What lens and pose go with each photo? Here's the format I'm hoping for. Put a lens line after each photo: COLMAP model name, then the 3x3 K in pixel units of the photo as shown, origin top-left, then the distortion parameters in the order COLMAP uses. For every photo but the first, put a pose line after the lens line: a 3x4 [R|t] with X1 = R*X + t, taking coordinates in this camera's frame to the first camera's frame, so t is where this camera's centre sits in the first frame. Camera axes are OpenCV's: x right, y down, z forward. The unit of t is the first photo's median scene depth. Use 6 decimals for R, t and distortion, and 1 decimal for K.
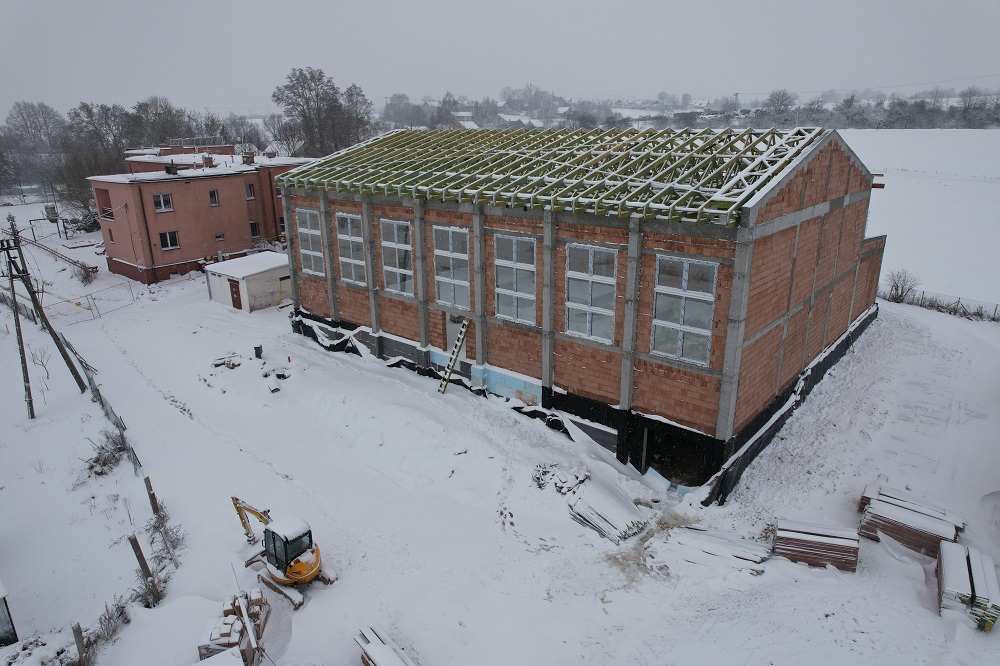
lens RADIAL K [[638.1, 0, 500.0], [0, 638.1, 333.0], [0, 0, 1]] dist [-0.060617, 0.053942]
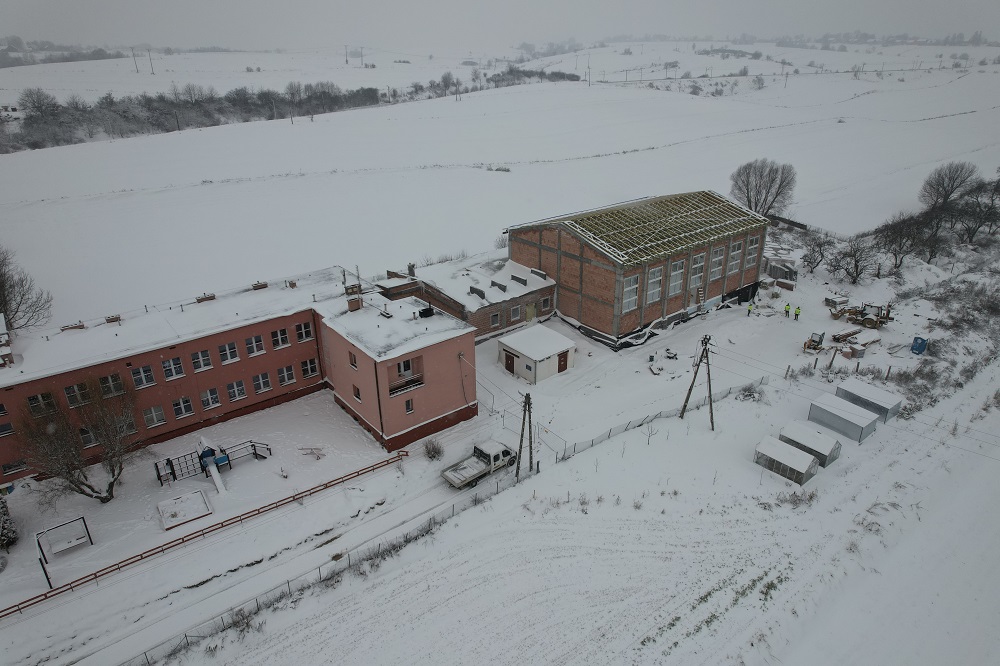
lens RADIAL K [[638.1, 0, 500.0], [0, 638.1, 333.0], [0, 0, 1]] dist [-0.060617, 0.053942]
pose [[0.177567, -0.391044, 0.903081, -2.593742], [0.309721, 0.893238, 0.325883, -0.950050], [-0.934100, 0.221836, 0.279724, 1.123532]]
